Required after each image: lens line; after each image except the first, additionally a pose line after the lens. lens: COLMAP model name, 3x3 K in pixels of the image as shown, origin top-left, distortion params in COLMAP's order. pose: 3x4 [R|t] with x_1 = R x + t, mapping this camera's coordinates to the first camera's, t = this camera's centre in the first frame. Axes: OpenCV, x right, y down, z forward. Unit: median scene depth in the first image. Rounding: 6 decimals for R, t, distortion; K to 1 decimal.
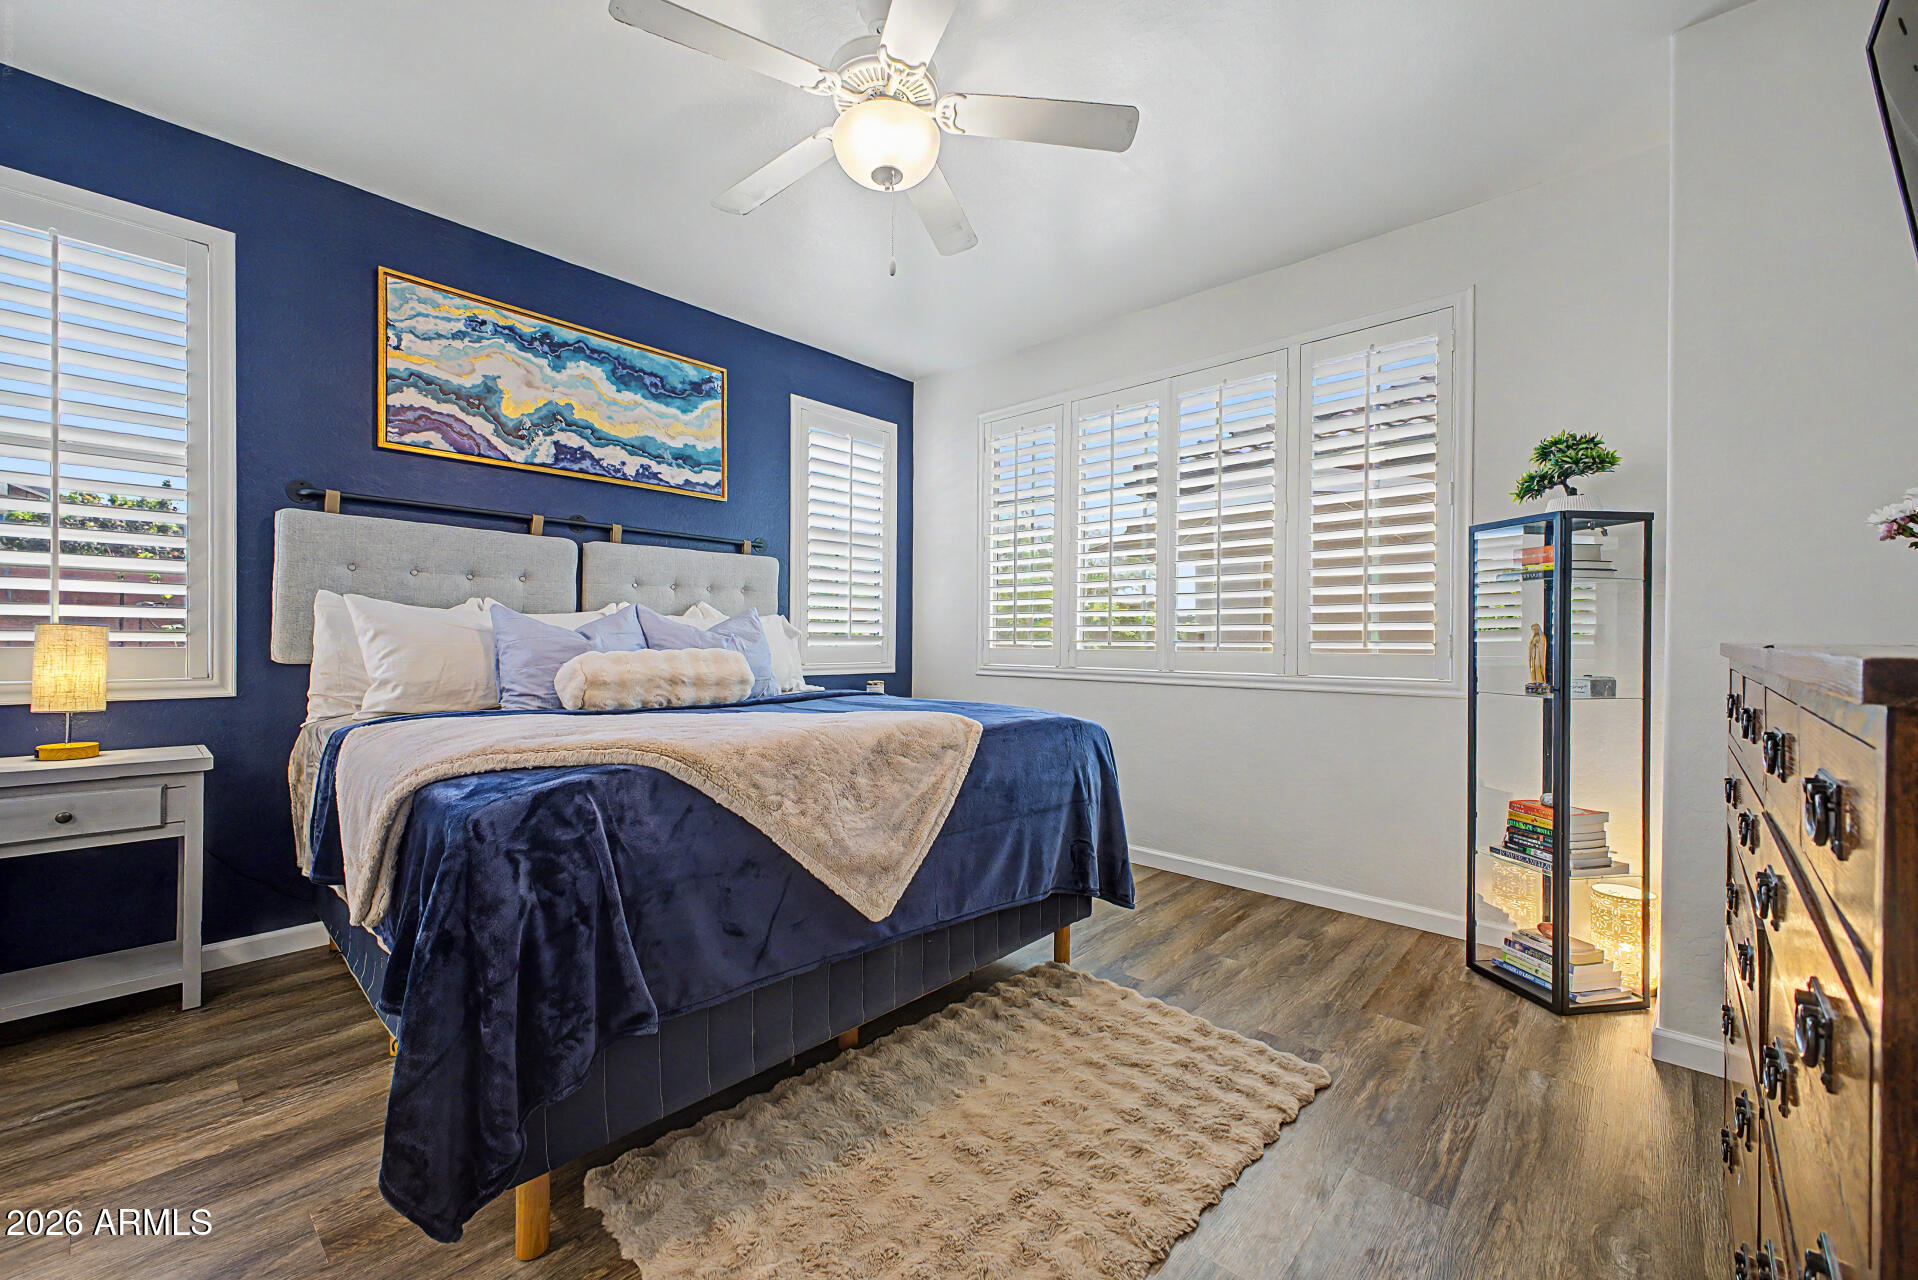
lens RADIAL K [[745.4, 0, 972.0], [0, 745.4, 642.3], [0, 0, 1]] dist [0.010995, -0.000799]
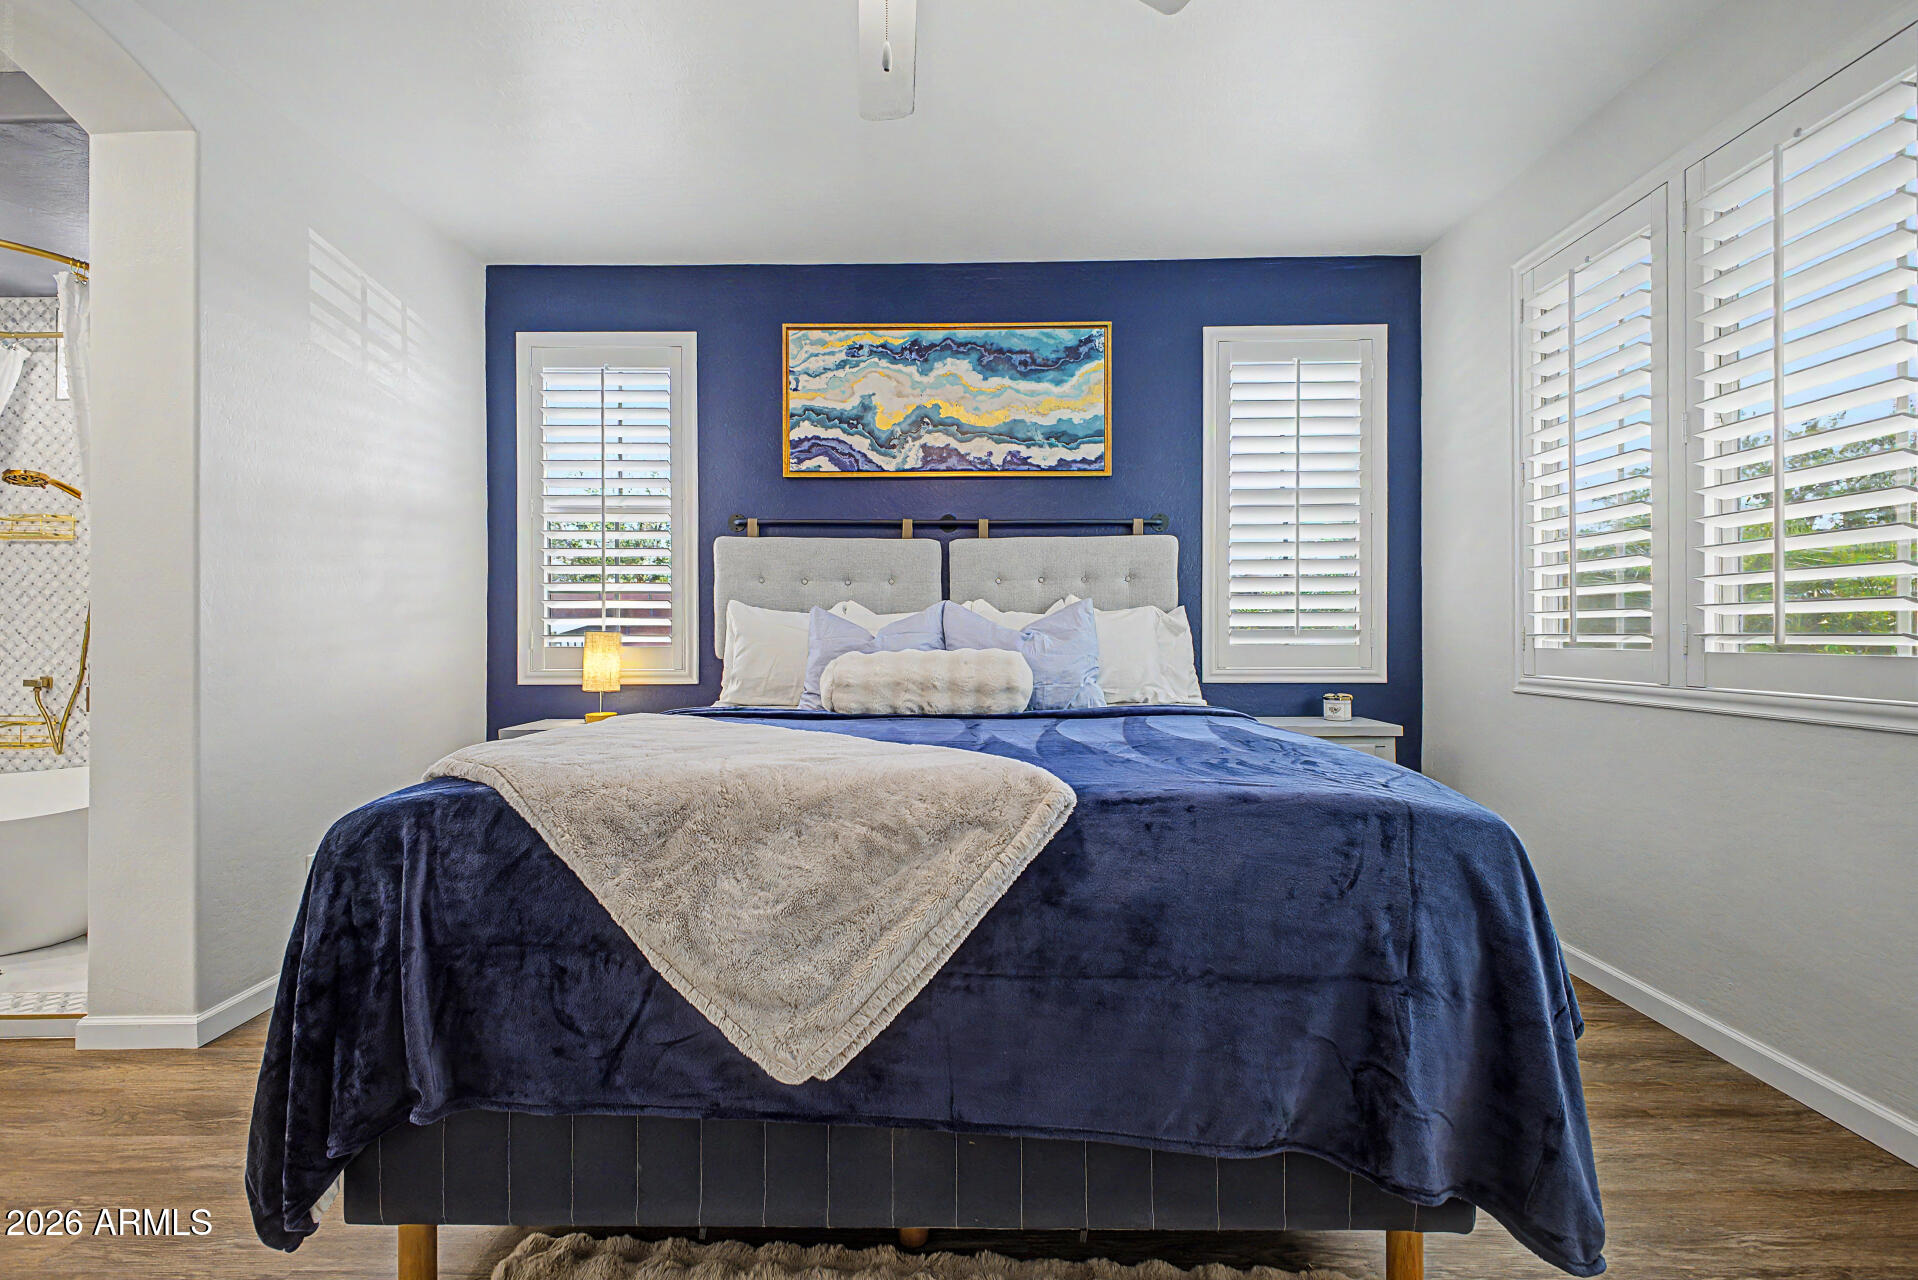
lens RADIAL K [[745.4, 0, 960.1], [0, 745.4, 641.0], [0, 0, 1]] dist [0.010995, -0.000799]
pose [[0.667568, -0.003644, -0.744540, 0.225445], [0.005607, 0.999984, 0.000134, -0.000590], [0.744528, -0.004264, 0.667578, 0.349729]]
